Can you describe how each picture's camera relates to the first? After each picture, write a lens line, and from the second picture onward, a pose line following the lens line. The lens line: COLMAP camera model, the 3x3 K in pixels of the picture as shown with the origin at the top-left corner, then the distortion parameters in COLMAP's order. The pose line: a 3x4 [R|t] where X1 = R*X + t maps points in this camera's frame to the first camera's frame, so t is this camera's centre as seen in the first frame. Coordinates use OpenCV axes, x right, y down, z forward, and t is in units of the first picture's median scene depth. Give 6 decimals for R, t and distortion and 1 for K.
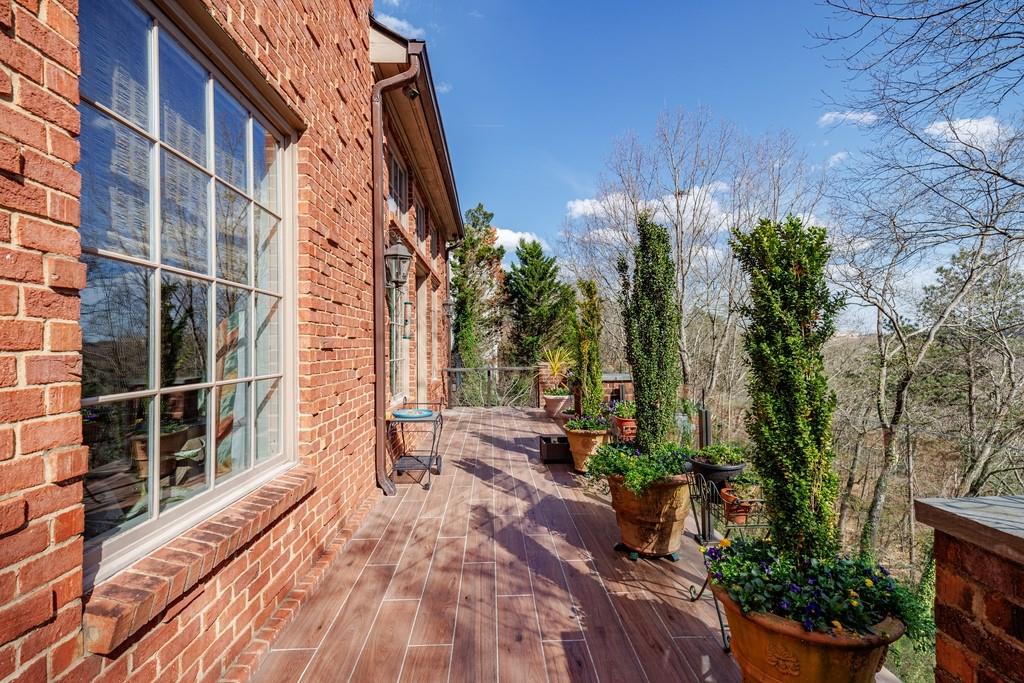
lens RADIAL K [[476.5, 0, 505.1], [0, 476.5, 337.3], [0, 0, 1]] dist [0.008566, -0.005587]
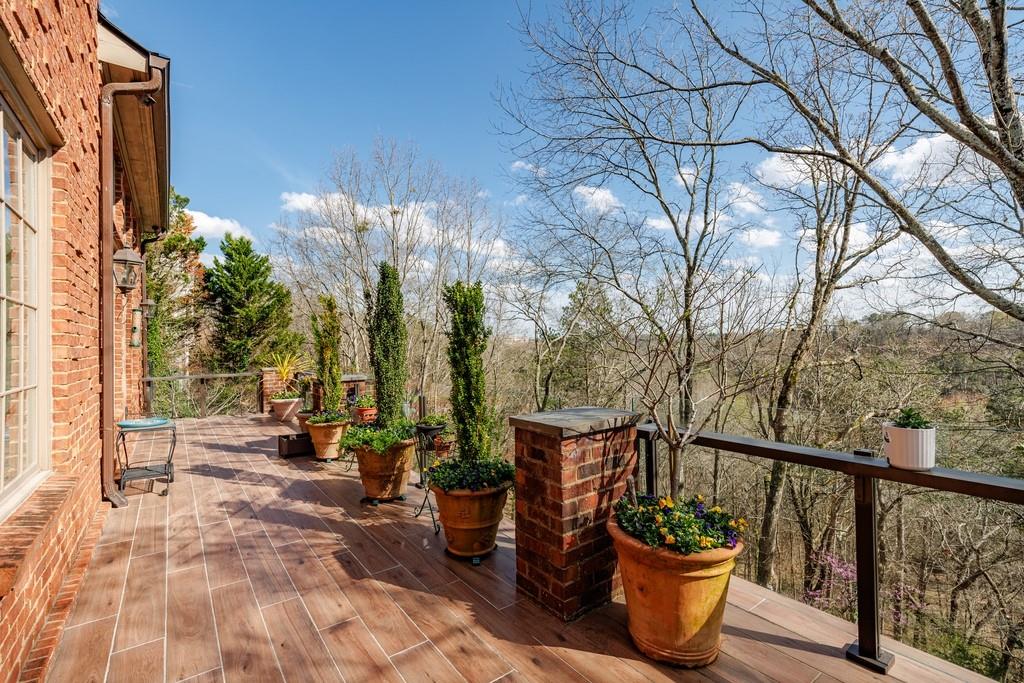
lens RADIAL K [[476.5, 0, 503.3], [0, 476.5, 340.5], [0, 0, 1]] dist [0.008566, -0.005587]
pose [[0.836585, 0.003602, 0.547825, -0.130816], [-0.003522, 0.999993, -0.001198, -0.012834], [-0.547826, -0.000927, 0.836592, -0.265399]]
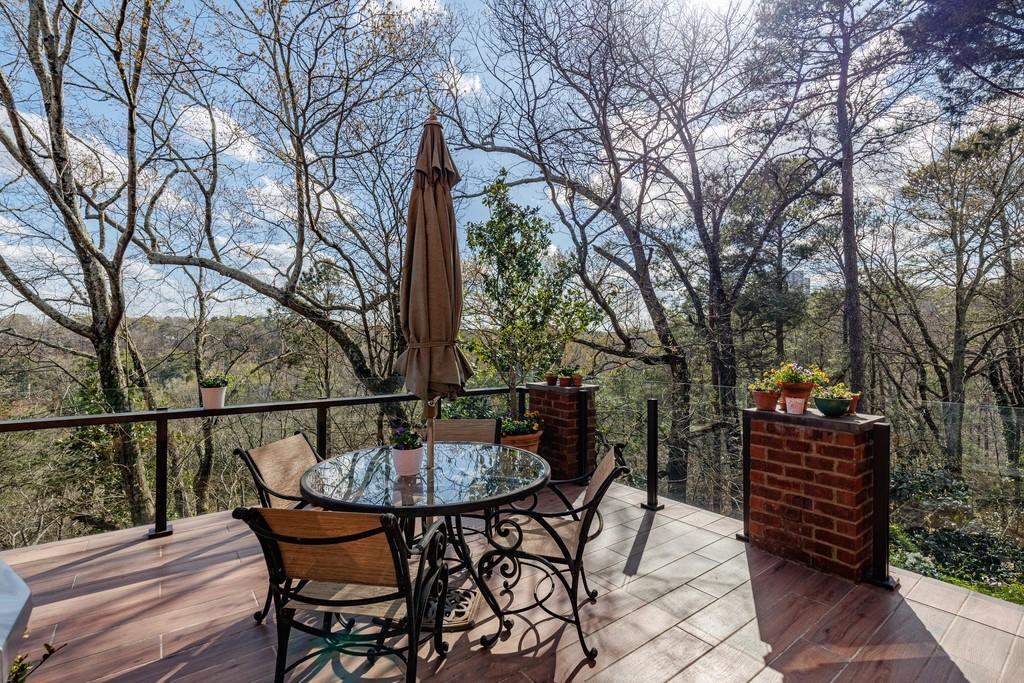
lens RADIAL K [[476.5, 0, 515.5], [0, 476.5, 341.2], [0, 0, 1]] dist [0.008566, -0.005587]
pose [[-0.542796, 0.015000, 0.839731, -0.572507], [-0.009134, 0.999676, -0.023761, -0.007183], [-0.839815, -0.020567, -0.542483, -0.387372]]
